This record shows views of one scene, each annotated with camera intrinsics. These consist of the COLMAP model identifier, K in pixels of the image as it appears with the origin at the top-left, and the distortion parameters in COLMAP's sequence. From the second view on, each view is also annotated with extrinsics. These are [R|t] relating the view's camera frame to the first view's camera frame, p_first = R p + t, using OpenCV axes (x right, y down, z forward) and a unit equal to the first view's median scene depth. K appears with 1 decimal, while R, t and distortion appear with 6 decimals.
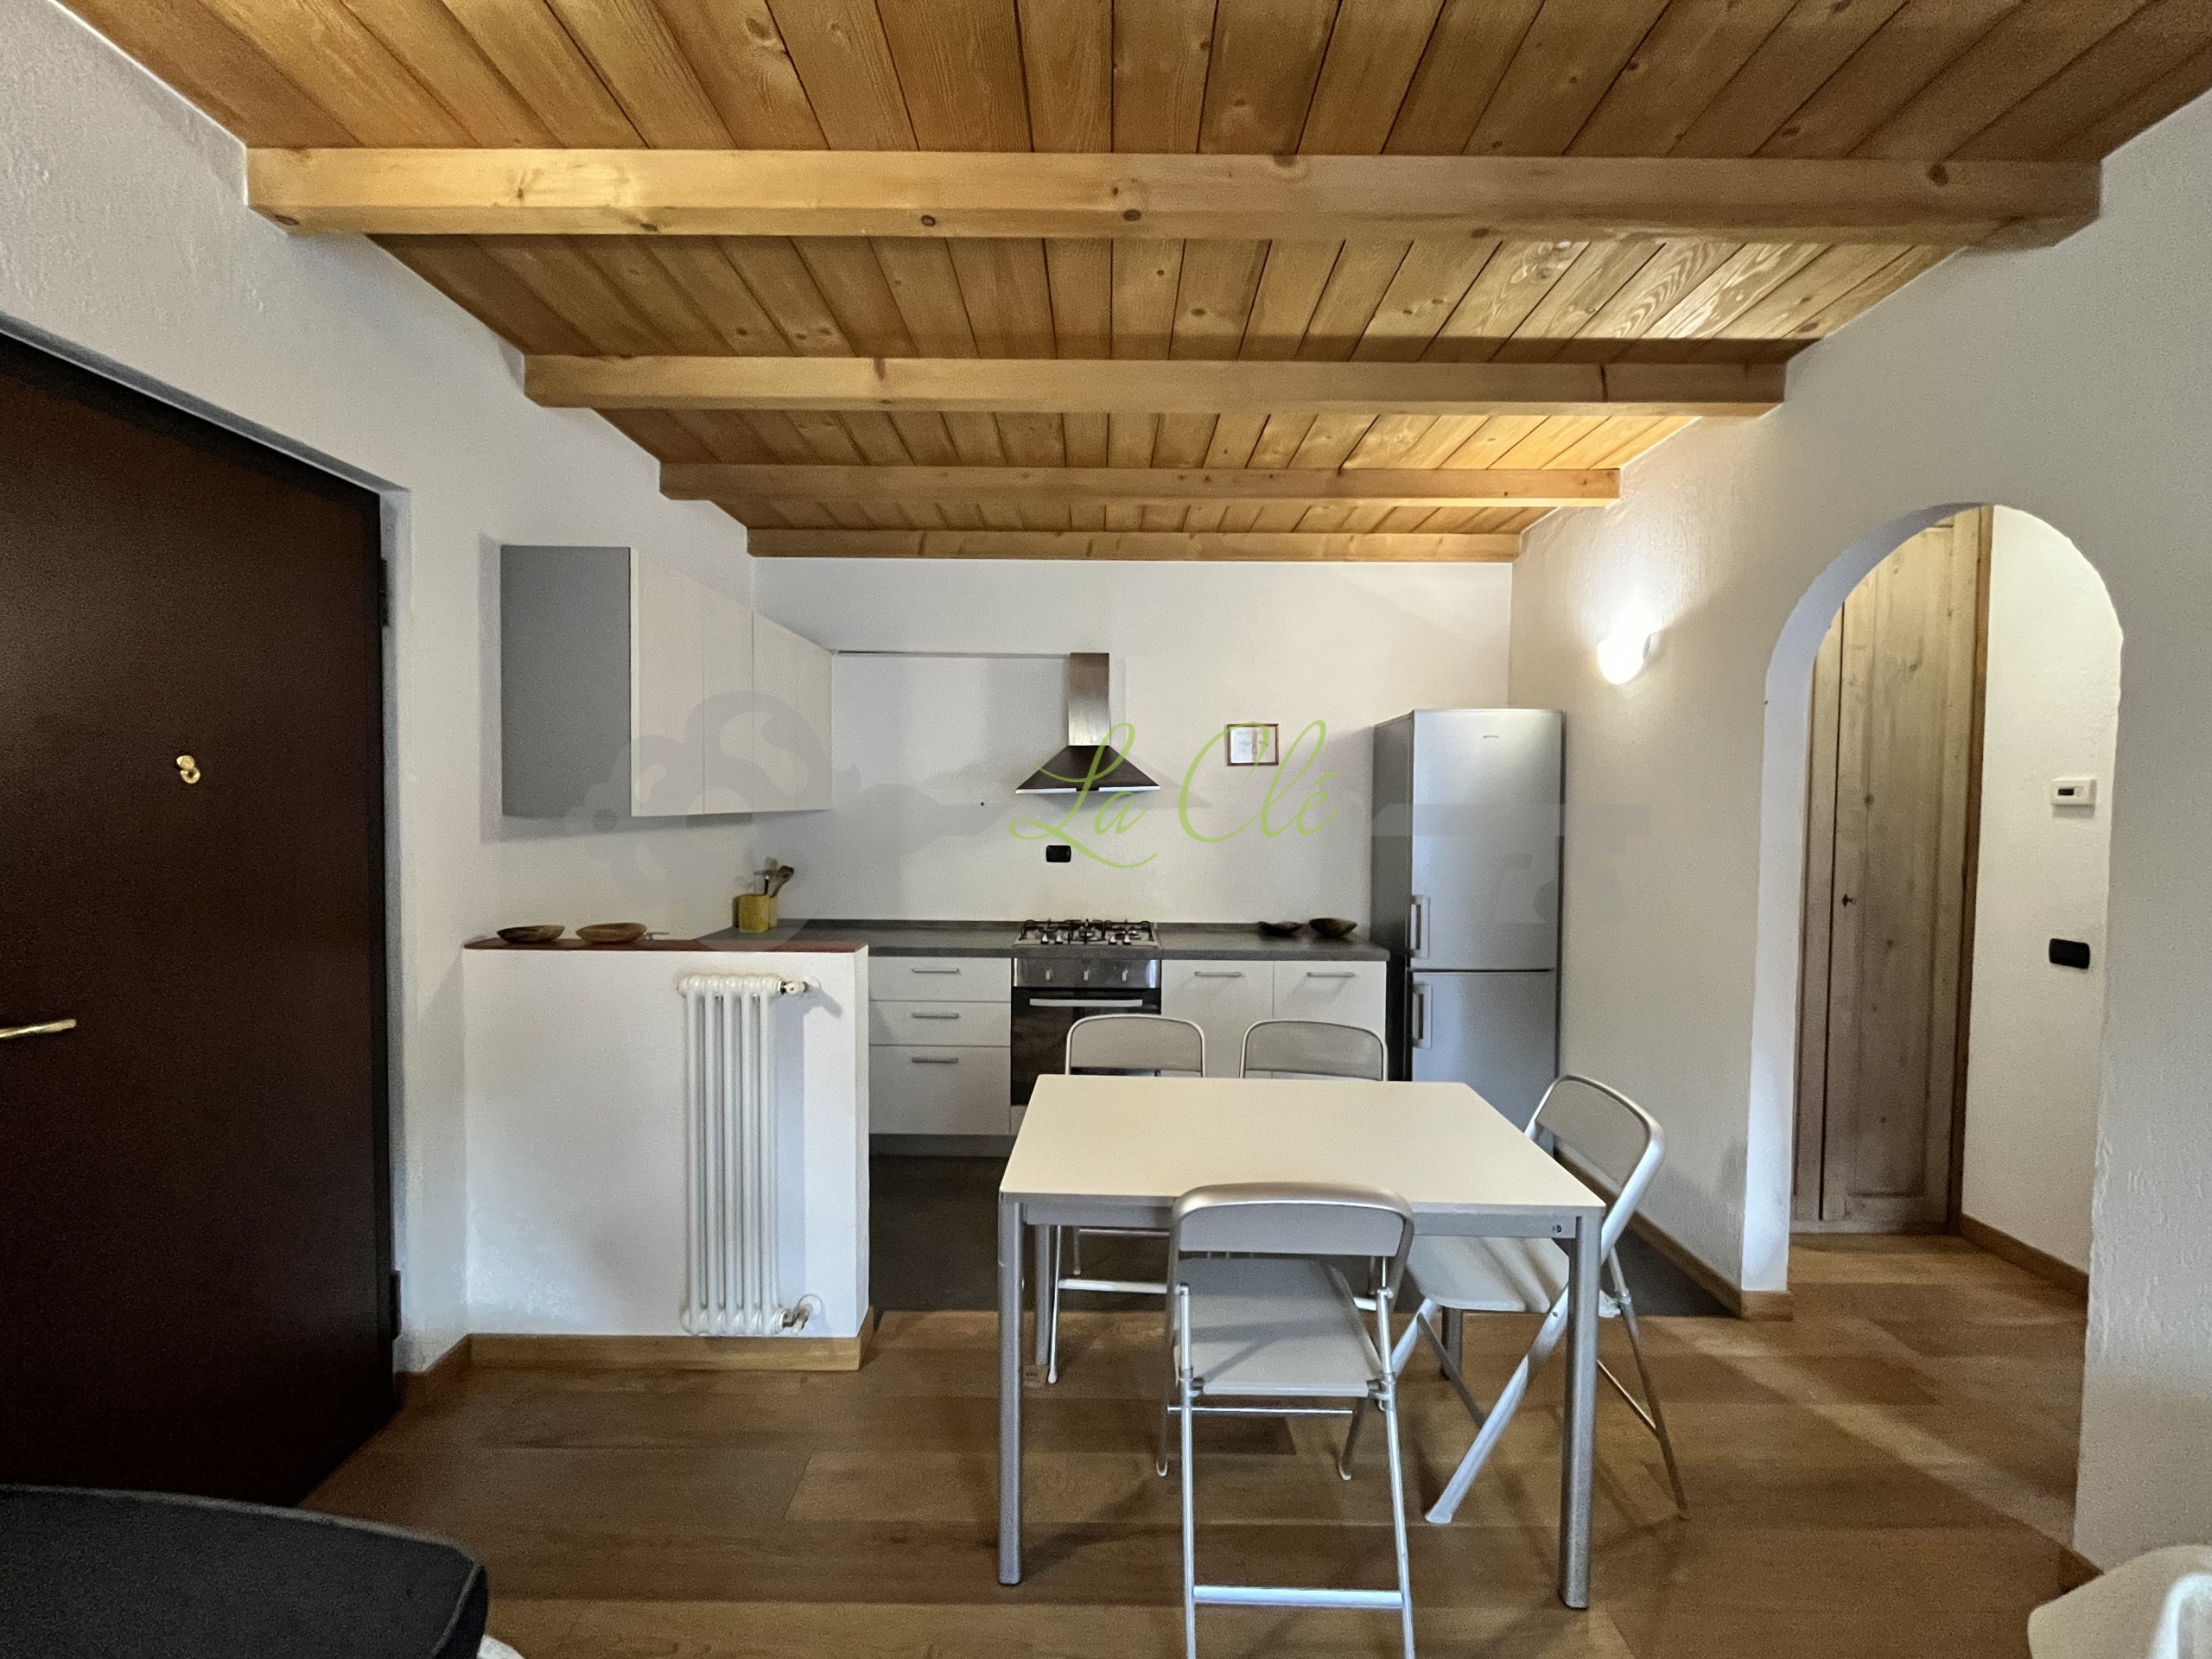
lens RADIAL K [[893.4, 0, 1102.8], [0, 893.4, 831.7], [0, 0, 1]] dist [-0.001925, 0.000333]
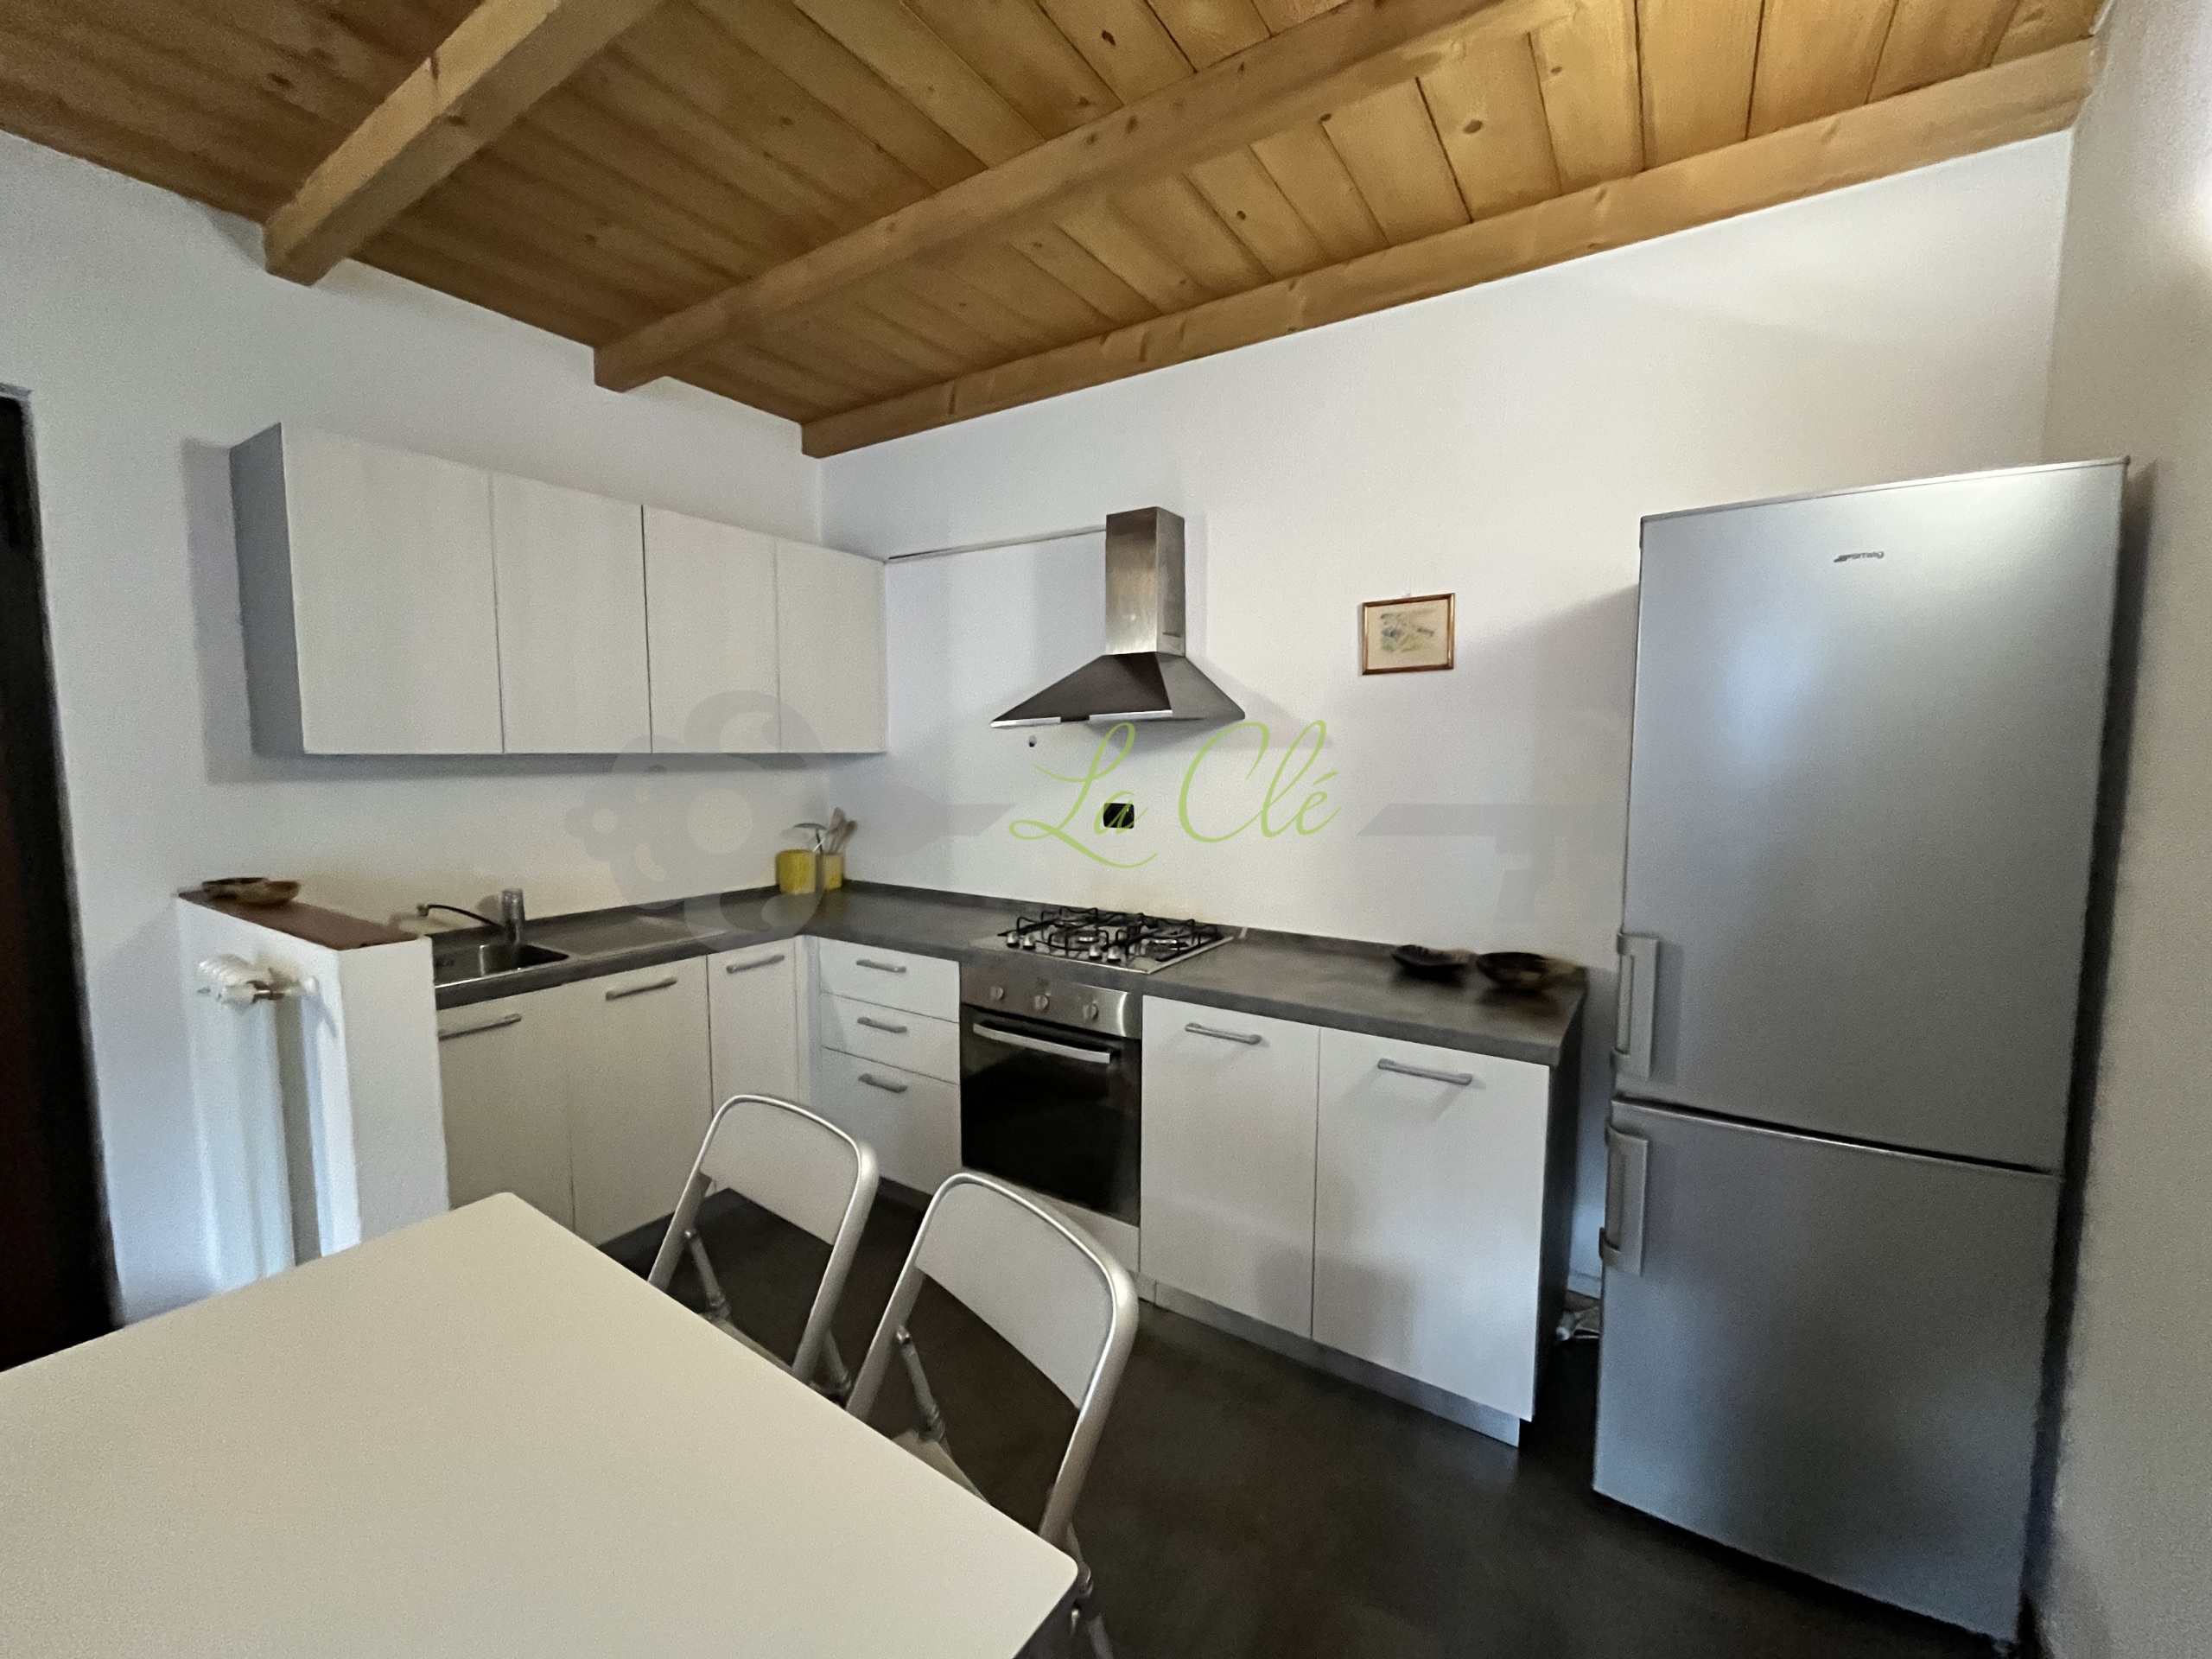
lens RADIAL K [[893.4, 0, 1101.5], [0, 893.4, 826.8], [0, 0, 1]] dist [-0.001925, 0.000333]
pose [[0.838430, 0.041584, -0.543420, 0.331113], [-0.014844, 0.998457, 0.053502, -0.003243], [0.544806, -0.036791, 0.837754, 0.426617]]
